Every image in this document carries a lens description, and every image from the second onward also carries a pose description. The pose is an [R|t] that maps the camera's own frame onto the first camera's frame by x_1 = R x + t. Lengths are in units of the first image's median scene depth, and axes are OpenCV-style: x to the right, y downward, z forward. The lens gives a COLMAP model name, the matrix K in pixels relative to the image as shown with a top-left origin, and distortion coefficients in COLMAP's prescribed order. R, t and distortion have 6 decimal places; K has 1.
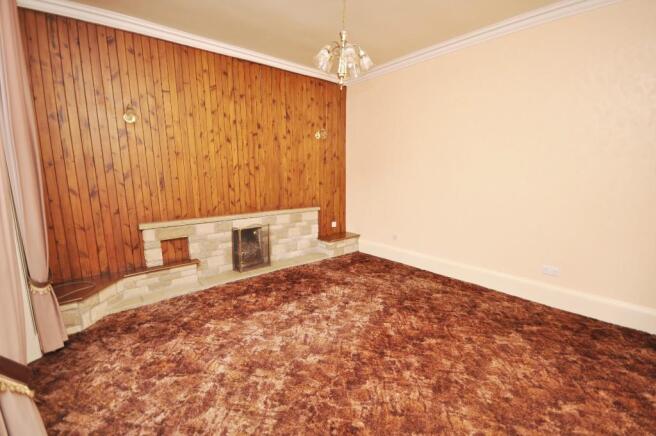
lens RADIAL K [[292.9, 0, 328.1], [0, 292.9, 217.7], [0, 0, 1]] dist [-0.001416, -0.000232]
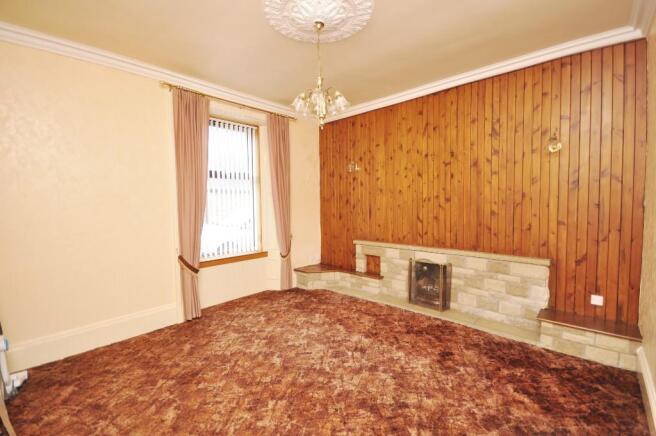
lens RADIAL K [[292.9, 0, 327.9], [0, 292.9, 217.1], [0, 0, 1]] dist [-0.001416, -0.000232]
pose [[0.099619, 0.049681, -0.993785, 0.694140], [-0.142107, 0.989225, 0.035208, -0.107354], [0.984826, 0.137716, 0.105605, 0.606688]]
